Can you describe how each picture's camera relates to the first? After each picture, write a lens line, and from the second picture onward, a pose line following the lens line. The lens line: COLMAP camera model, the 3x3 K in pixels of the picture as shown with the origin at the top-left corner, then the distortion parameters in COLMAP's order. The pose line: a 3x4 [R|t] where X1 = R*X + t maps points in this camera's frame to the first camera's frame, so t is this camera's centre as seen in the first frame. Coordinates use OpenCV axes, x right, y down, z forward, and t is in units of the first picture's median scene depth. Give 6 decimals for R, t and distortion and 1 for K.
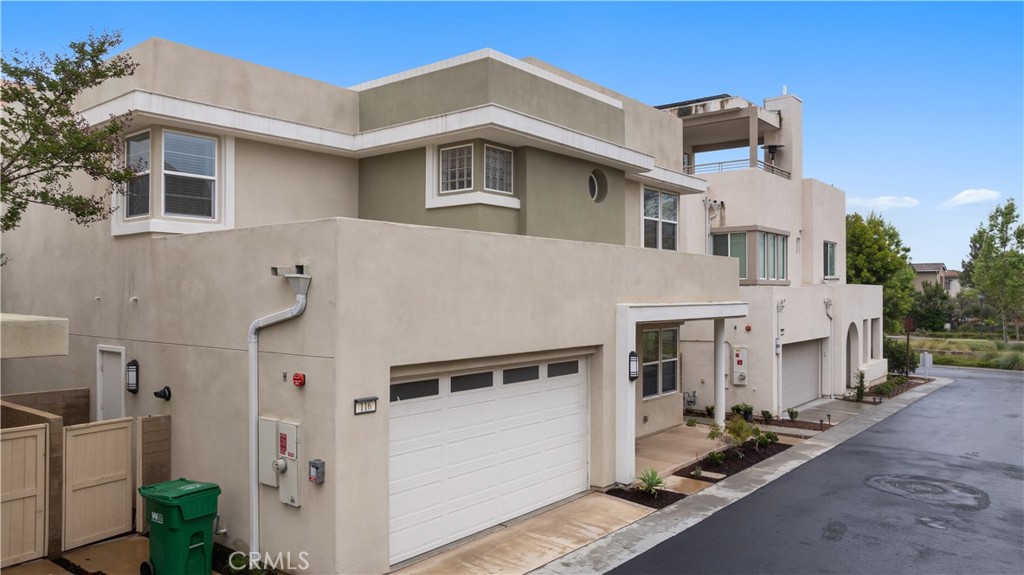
lens RADIAL K [[726.8, 0, 512.8], [0, 726.8, 292.0], [0, 0, 1]] dist [-0.045628, 0.052470]
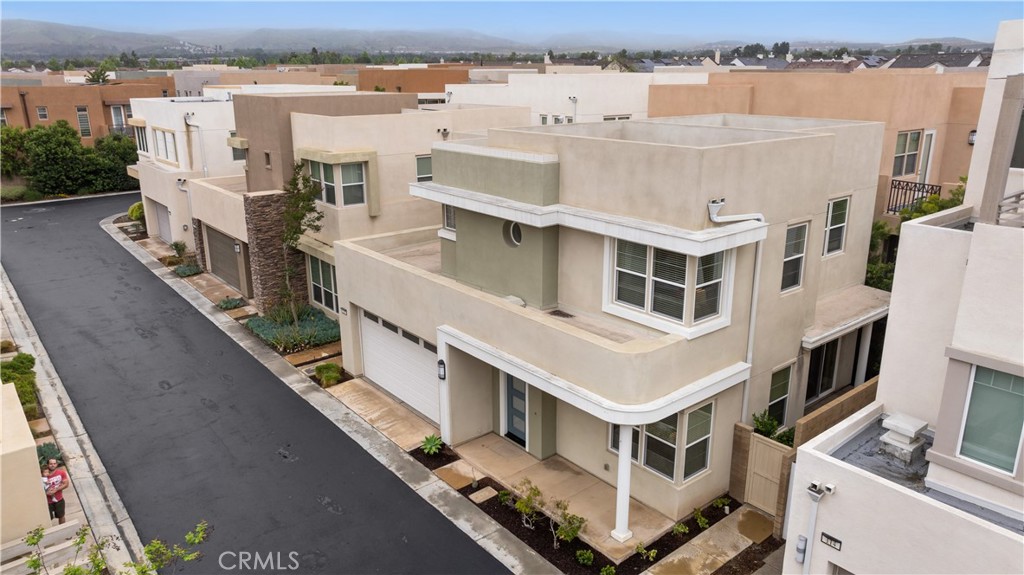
lens RADIAL K [[714.2, 0, 510.0], [0, 714.2, 283.9], [0, 0, 1]] dist [-0.005249, 0.002194]
pose [[-0.206363, 0.280591, -0.937381, 1.422577], [0.008393, 0.958474, 0.285057, -0.462125], [0.978439, 0.050957, -0.200149, 1.425708]]
